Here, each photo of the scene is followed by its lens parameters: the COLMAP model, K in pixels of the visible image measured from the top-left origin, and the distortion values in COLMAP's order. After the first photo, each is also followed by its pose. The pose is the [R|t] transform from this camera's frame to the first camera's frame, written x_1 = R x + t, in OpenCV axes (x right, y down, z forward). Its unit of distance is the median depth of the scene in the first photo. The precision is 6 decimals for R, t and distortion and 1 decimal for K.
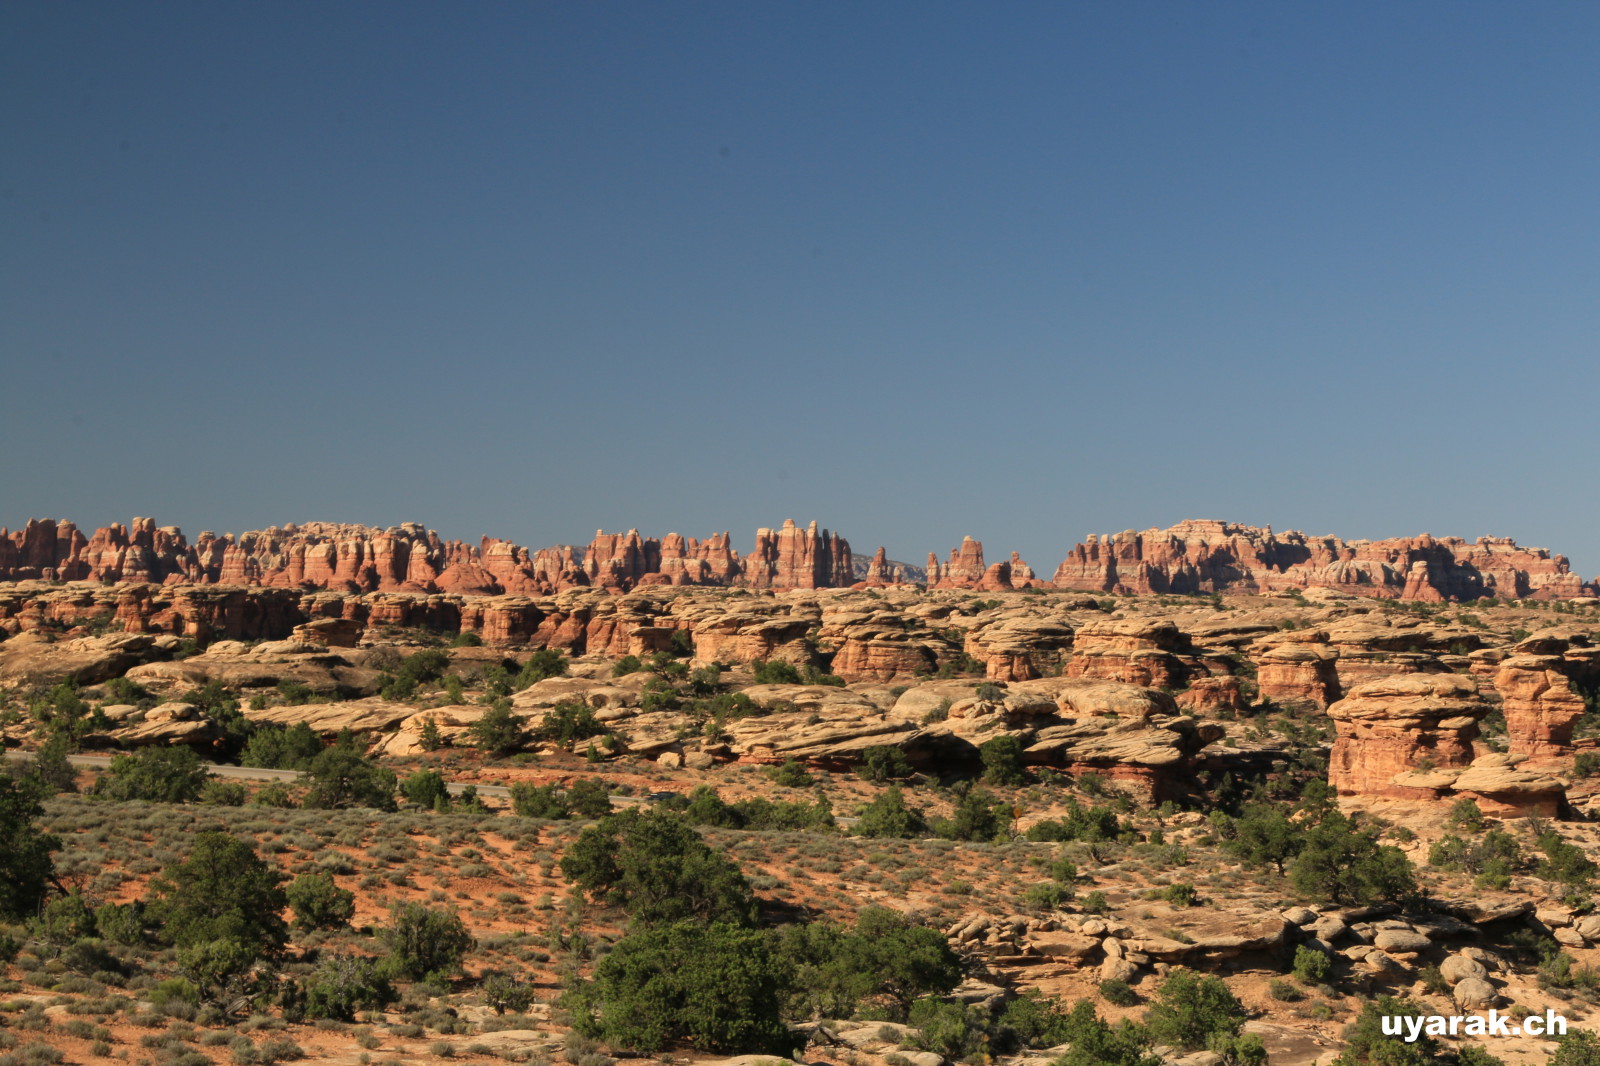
lens RADIAL K [[4274.4, 0, 800.0], [0, 4274.4, 533.2], [0, 0, 1]] dist [-0.033676, 0.000000]
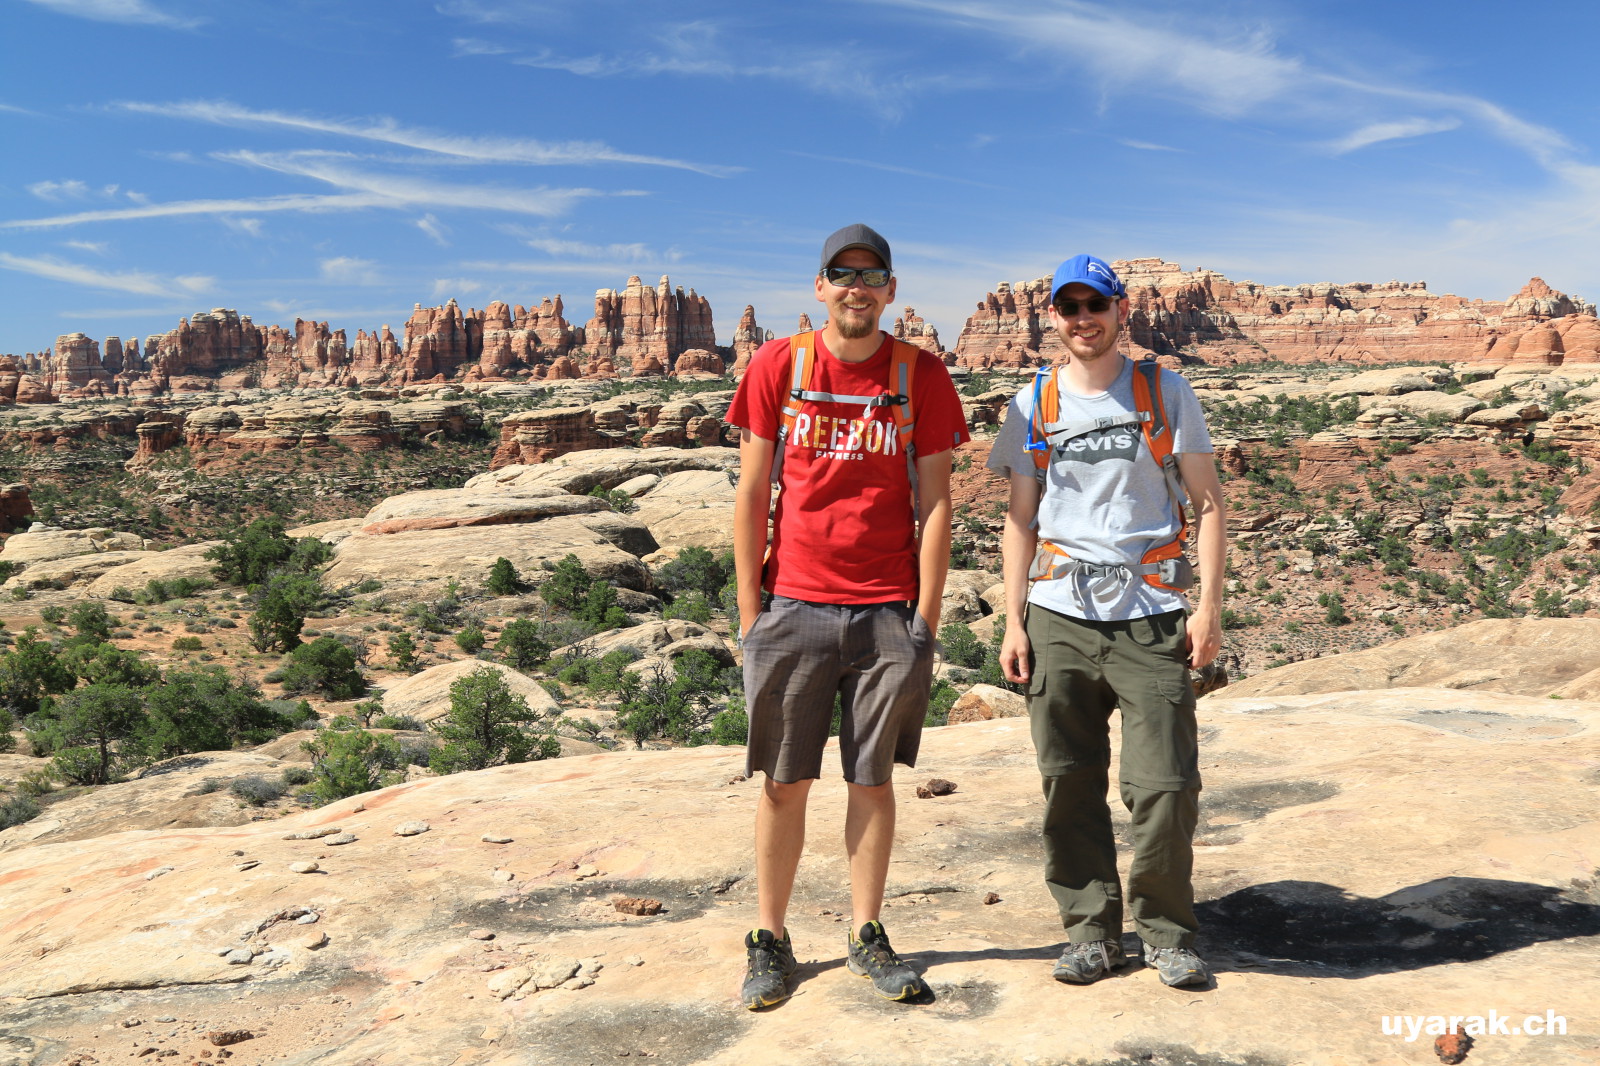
lens RADIAL K [[1811.4, 0, 801.1], [0, 1811.4, 533.5], [0, 0, 1]] dist [-0.088301, 0.000000]
pose [[0.995769, -0.043216, 0.081094, -0.000896], [0.034690, 0.993999, 0.103742, 0.010871], [-0.085090, -0.100490, 0.991293, 0.651386]]
